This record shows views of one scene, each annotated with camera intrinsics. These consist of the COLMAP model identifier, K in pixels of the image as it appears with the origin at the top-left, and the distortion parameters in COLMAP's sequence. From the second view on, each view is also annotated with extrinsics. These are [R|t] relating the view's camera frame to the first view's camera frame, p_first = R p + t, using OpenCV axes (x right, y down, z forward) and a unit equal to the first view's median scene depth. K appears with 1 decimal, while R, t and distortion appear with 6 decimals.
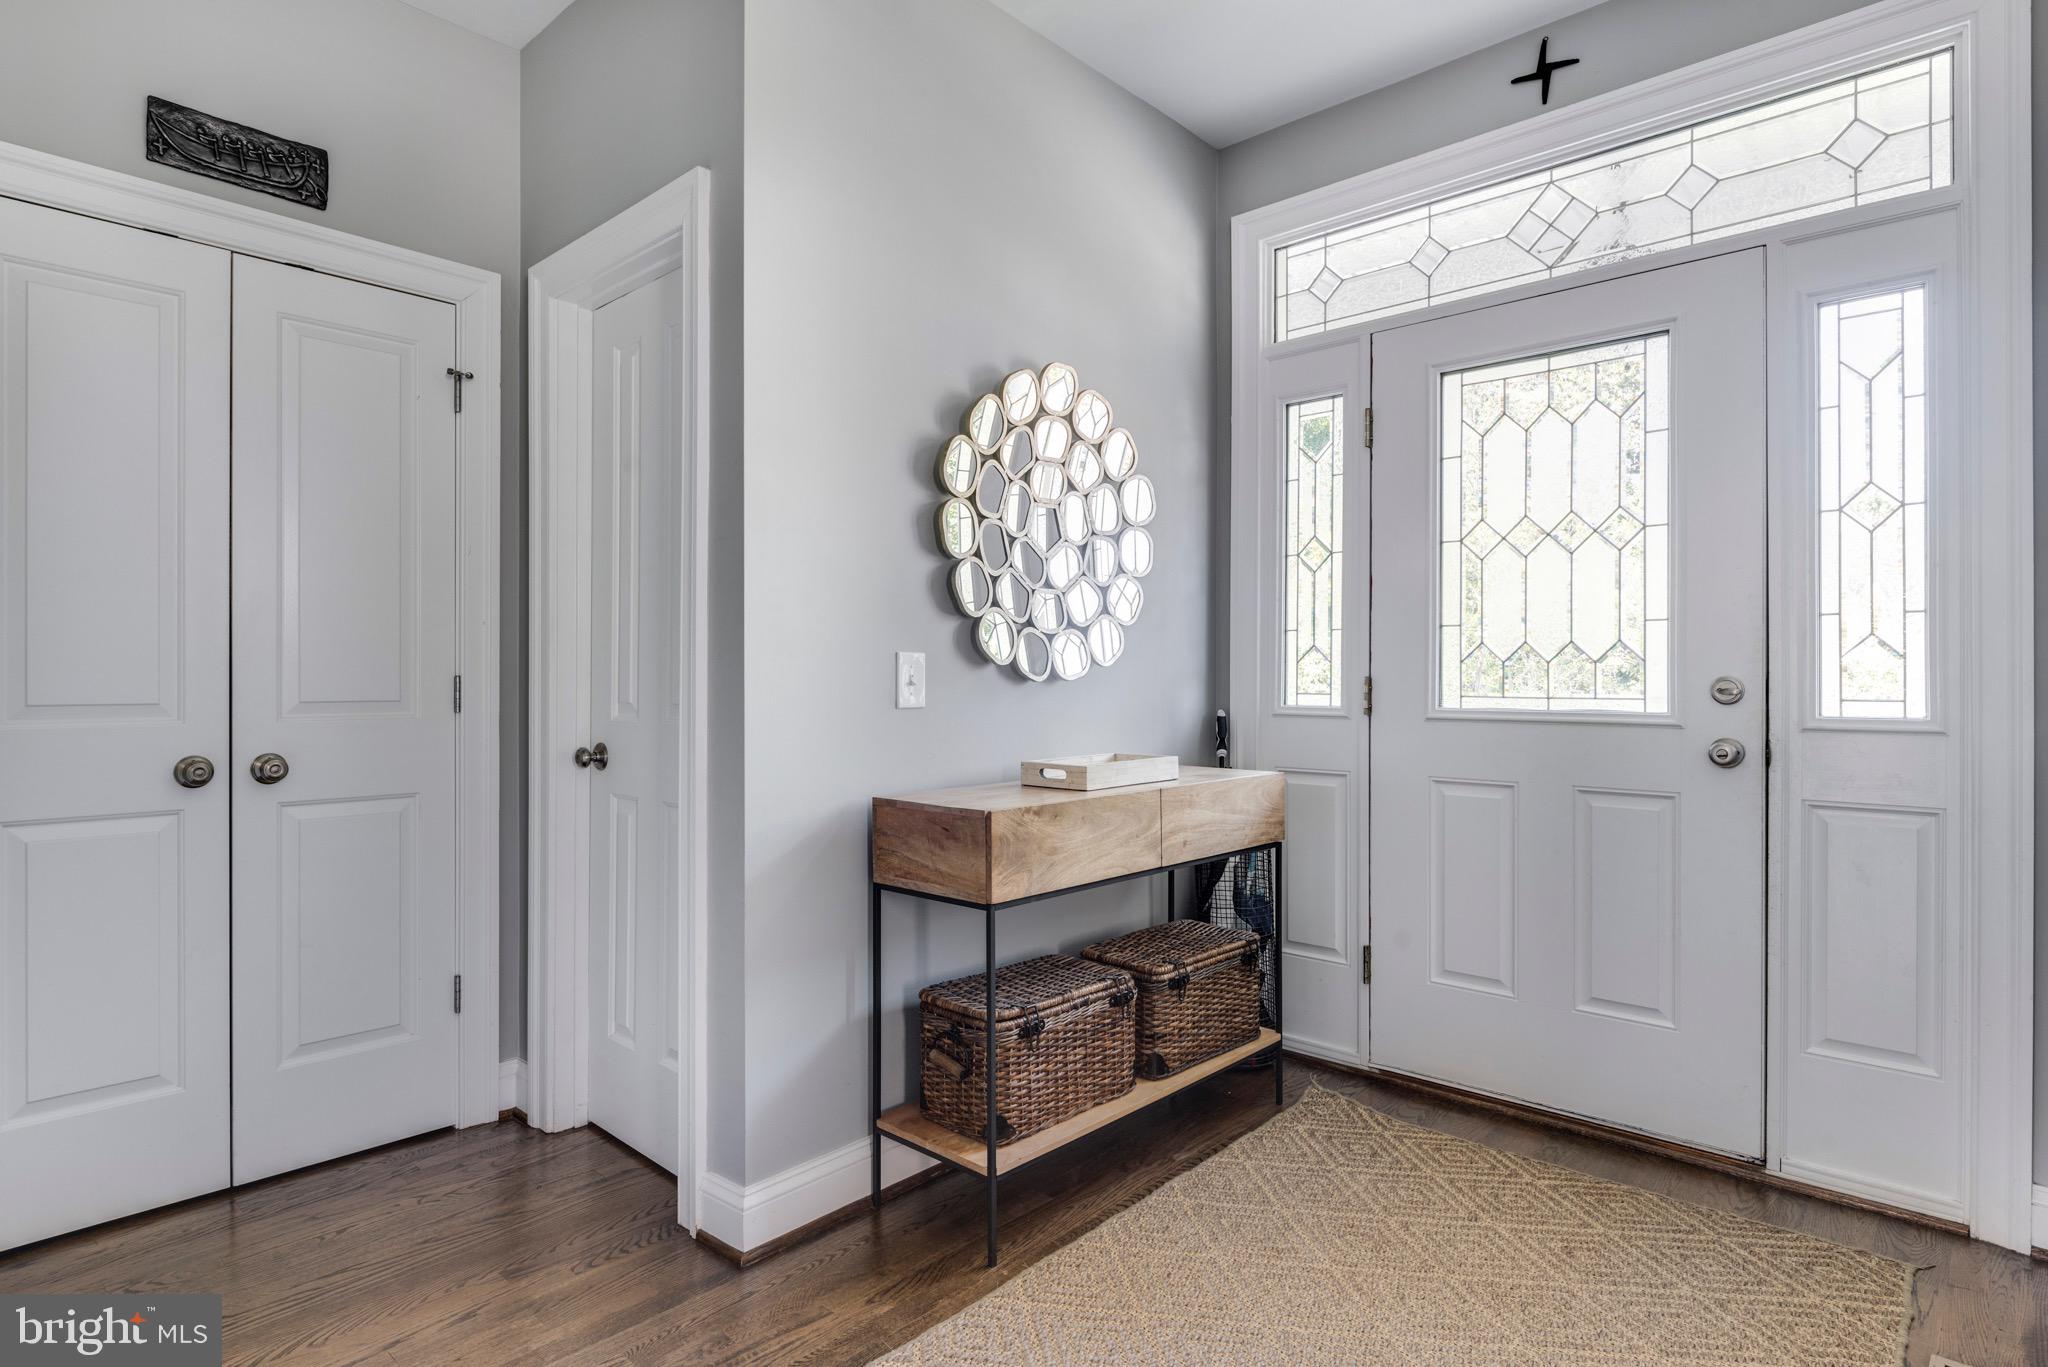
lens RADIAL K [[1115.7, 0, 1022.8], [0, 1115.7, 707.6], [0, 0, 1]] dist [0.021796, -0.000583]
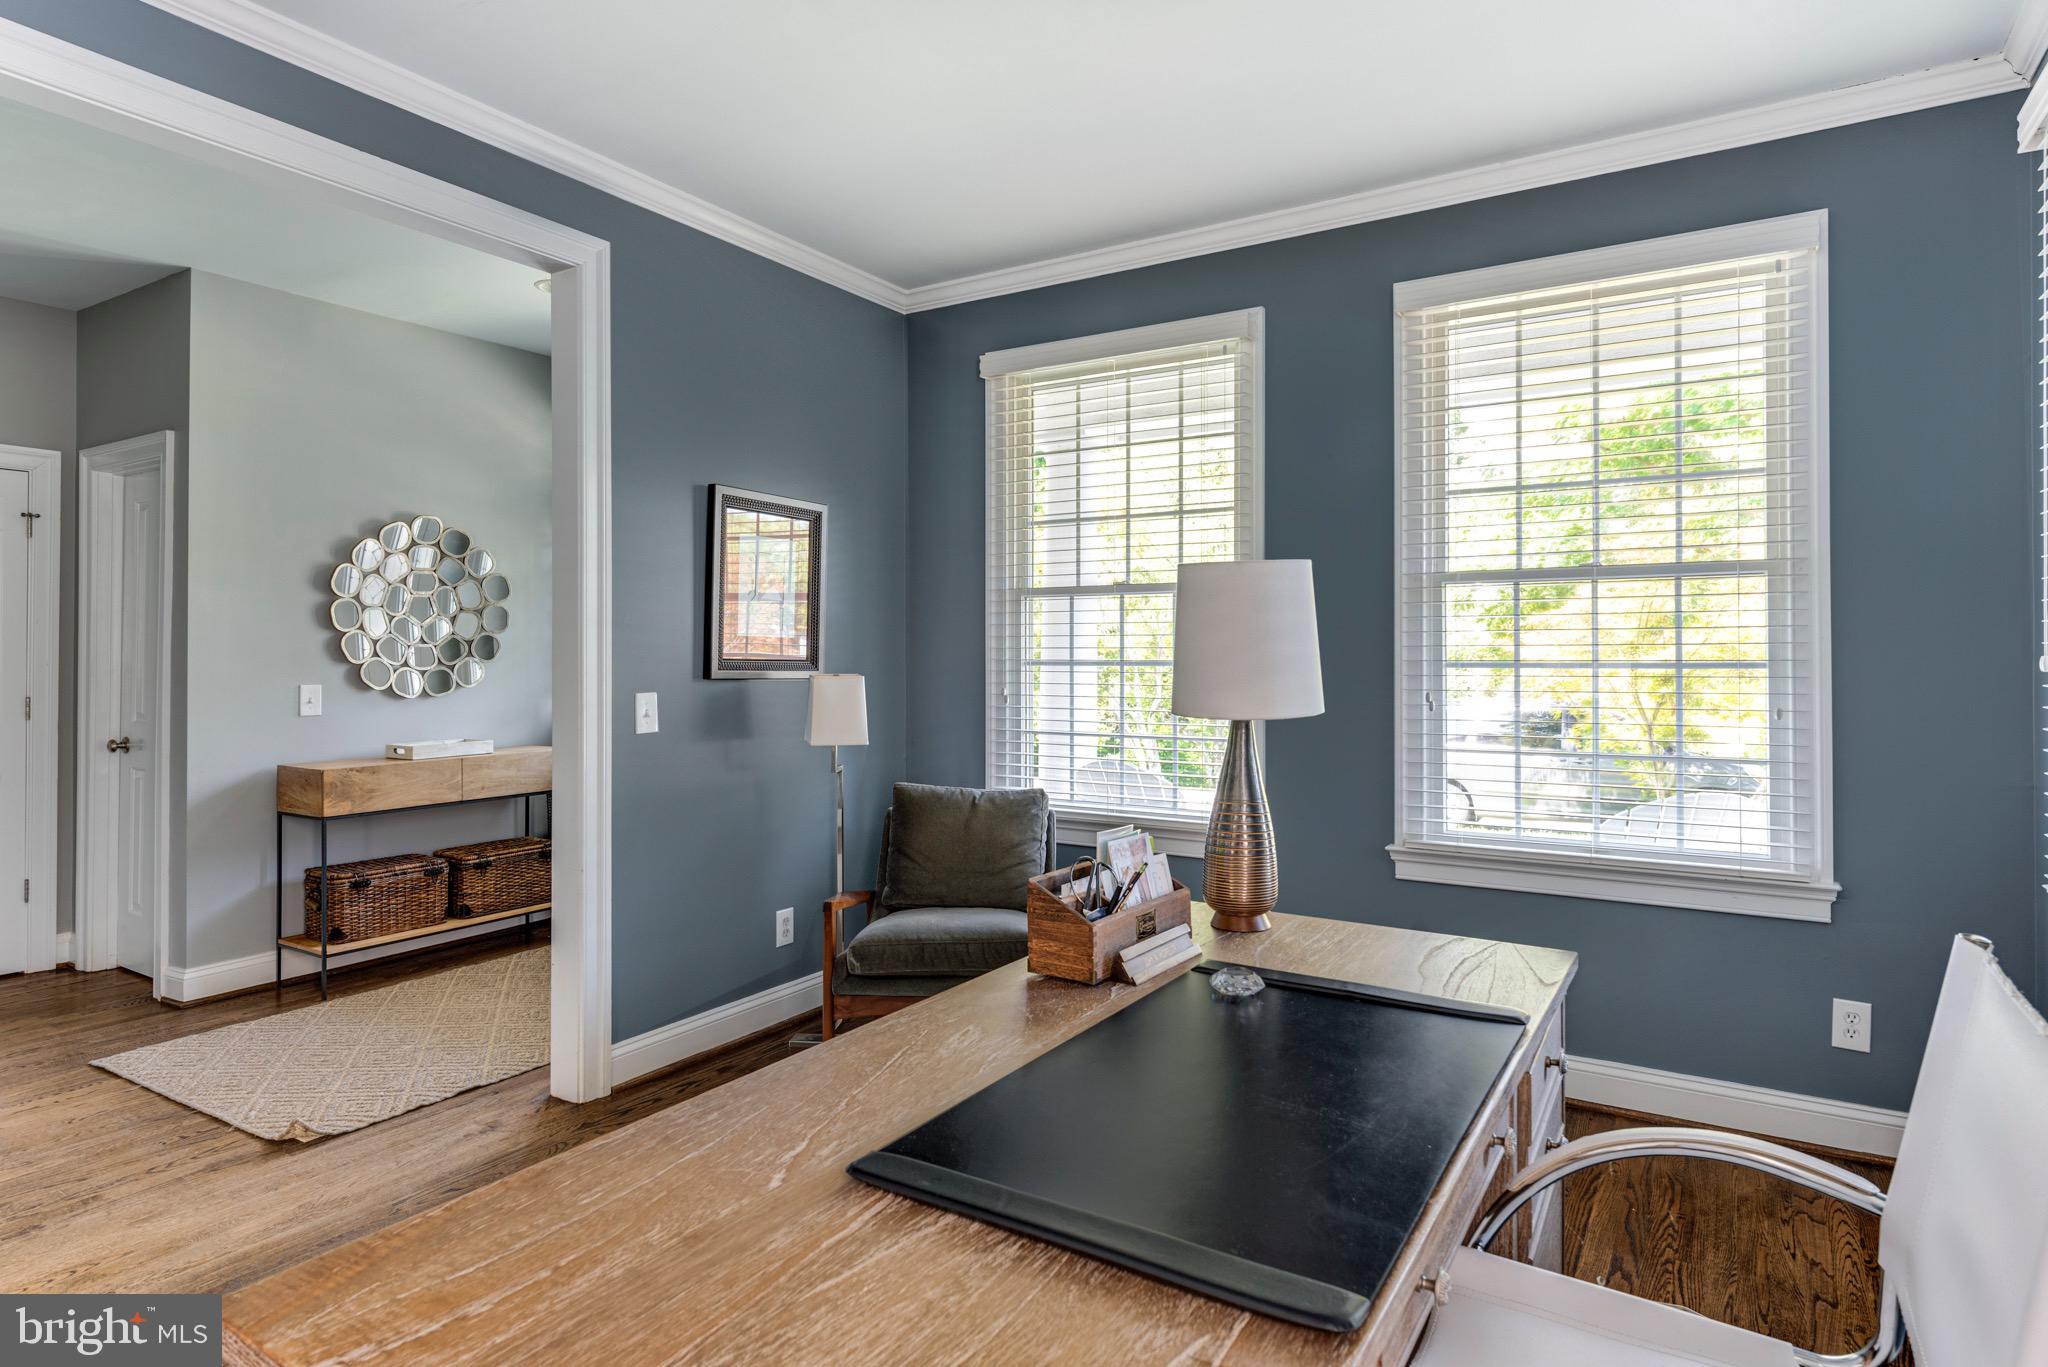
lens RADIAL K [[1128.7, 0, 980.0], [0, 1128.7, 676.1], [0, 0, 1]] dist [0.041436, -0.020199]
pose [[0.984527, -0.001382, 0.175227, 0.633640], [0.003559, 0.999920, -0.012112, -0.037352], [-0.175196, 0.012549, 0.984454, -0.996679]]
